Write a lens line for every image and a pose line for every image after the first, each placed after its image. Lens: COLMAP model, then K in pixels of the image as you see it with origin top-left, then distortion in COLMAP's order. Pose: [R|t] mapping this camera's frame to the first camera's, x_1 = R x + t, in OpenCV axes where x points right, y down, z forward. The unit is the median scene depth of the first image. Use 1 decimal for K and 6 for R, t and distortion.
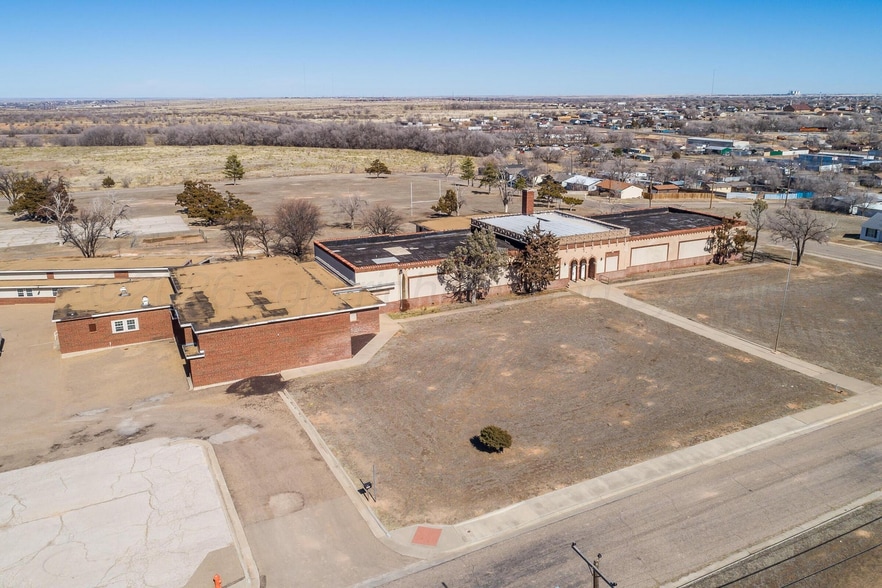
lens RADIAL K [[681.9, 0, 441.0], [0, 681.9, 294.0], [0, 0, 1]] dist [0.001069, -0.003686]
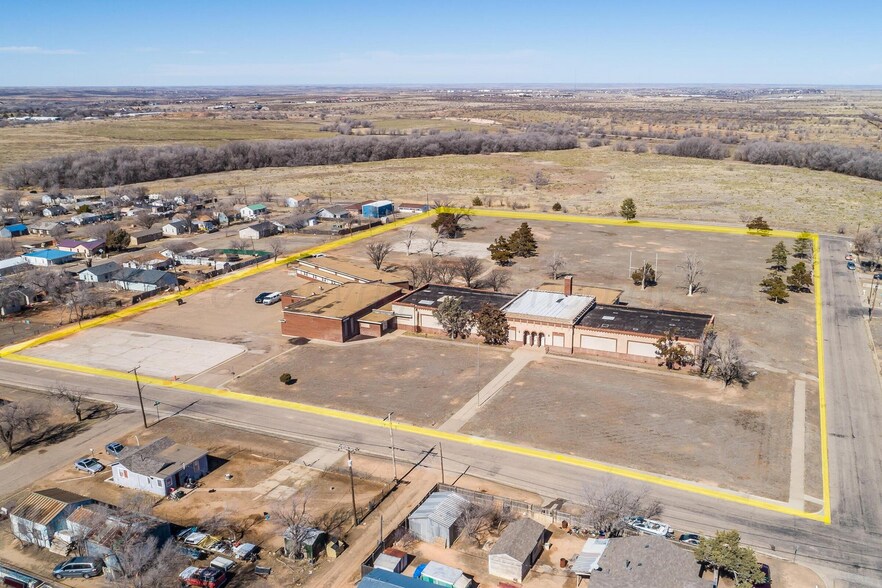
lens RADIAL K [[681.9, 0, 441.0], [0, 681.9, 294.0], [0, 0, 1]] dist [0.001069, -0.003686]
pose [[0.656582, 0.210889, -0.724173, 1.205113], [-0.215548, 0.972539, 0.087787, -0.232217], [0.722800, 0.098455, 0.684008, -0.161791]]
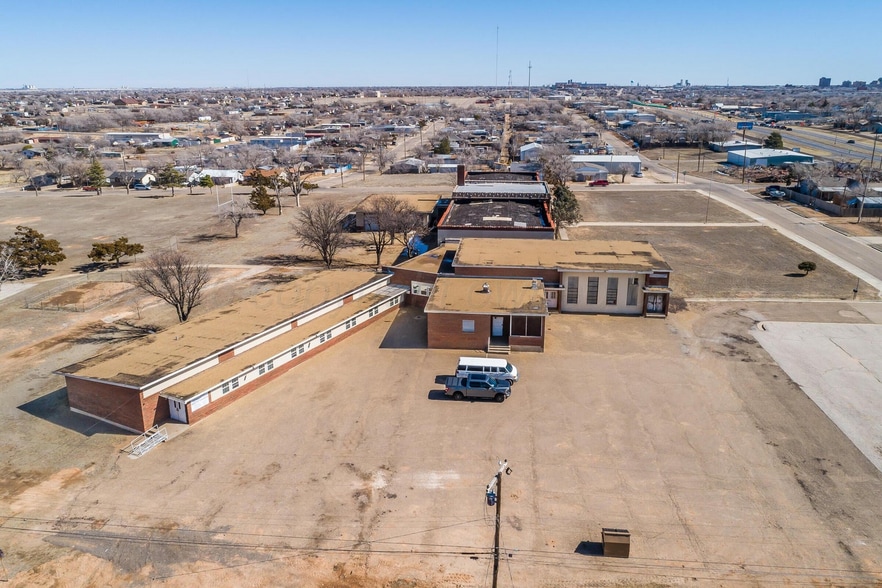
lens RADIAL K [[652.3, 0, 441.0], [0, 652.3, 294.0], [0, 0, 1]] dist [0.002290, -0.000181]
pose [[0.534594, -0.258074, 0.804741, -1.121911], [0.242844, 0.958983, 0.146215, -0.131368], [-0.809467, 0.117261, 0.575338, 0.458278]]
